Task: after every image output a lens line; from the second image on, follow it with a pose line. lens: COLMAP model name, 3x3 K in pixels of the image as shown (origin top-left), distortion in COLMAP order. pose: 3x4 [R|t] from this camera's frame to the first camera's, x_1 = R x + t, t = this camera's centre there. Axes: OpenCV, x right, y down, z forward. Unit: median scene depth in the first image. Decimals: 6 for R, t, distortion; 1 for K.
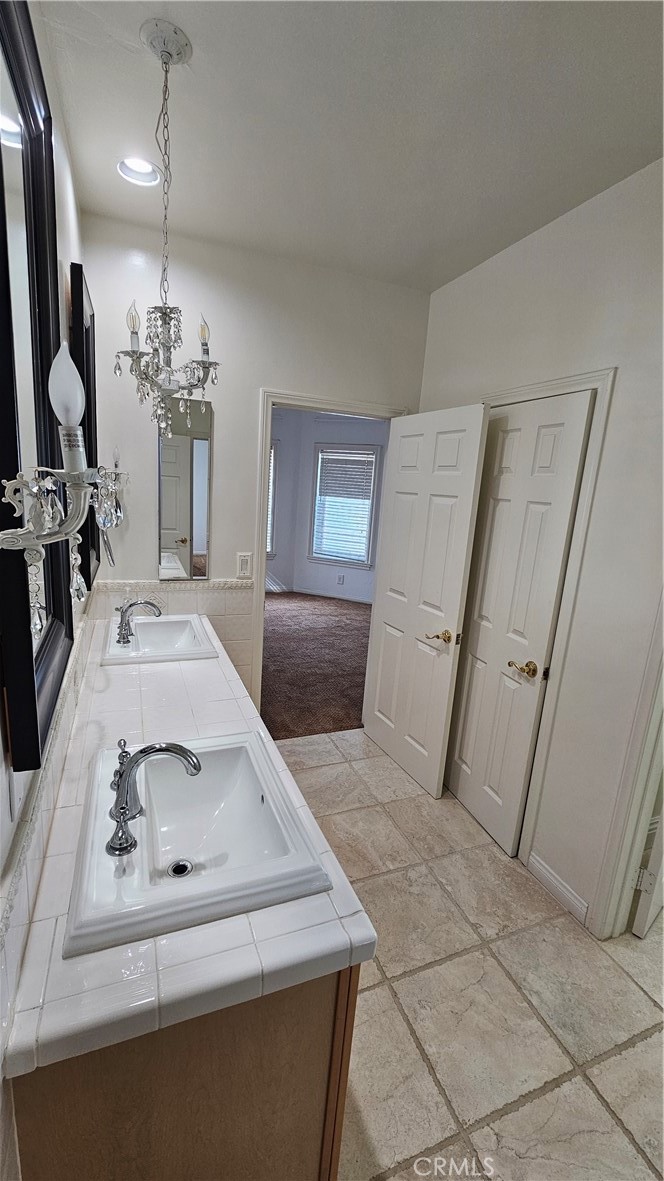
lens RADIAL K [[483.0, 0, 331.6], [0, 483.0, 584.8], [0, 0, 1]] dist [0.000878, 0.000295]
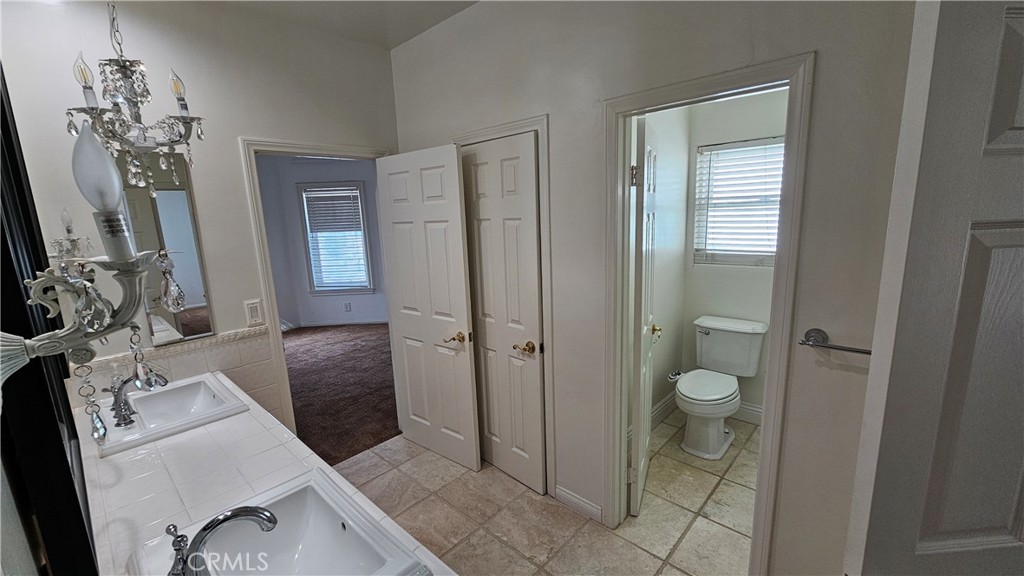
lens RADIAL K [[418.8, 0, 508.8], [0, 418.8, 290.0], [0, 0, 1]] dist [0.000878, 0.000295]
pose [[0.902427, -0.180236, 0.391332, -0.044077], [0.185239, 0.982368, 0.025281, -0.013011], [-0.388988, 0.049676, 0.919902, -0.009066]]
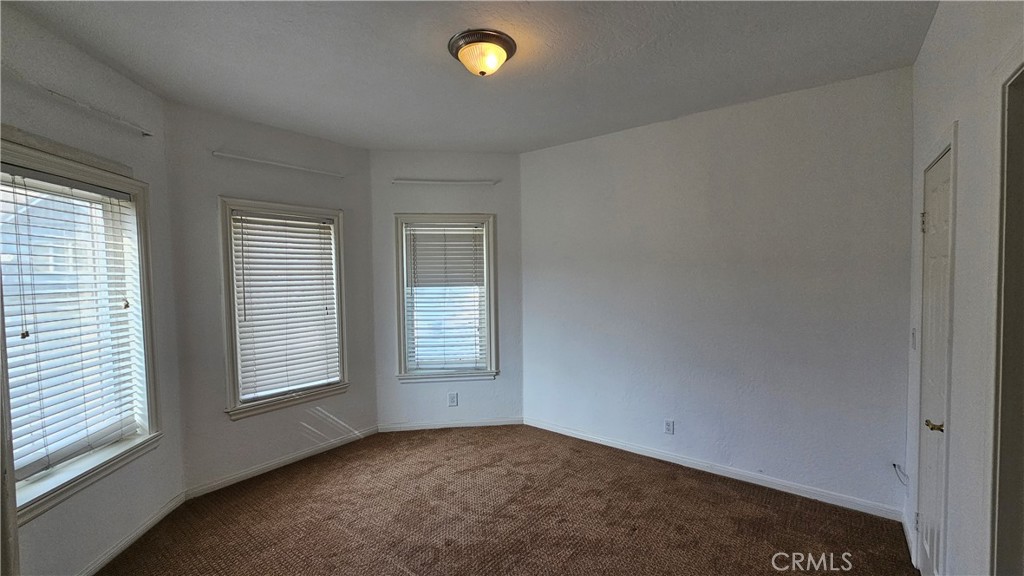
lens RADIAL K [[418.8, 0, 513.4], [0, 418.8, 293.5], [0, 0, 1]] dist [0.000878, 0.000295]
pose [[0.857848, -0.107110, 0.502618, -0.574306], [0.176532, 0.979942, -0.092469, -0.264617], [-0.482632, 0.168053, 0.859549, 1.169157]]
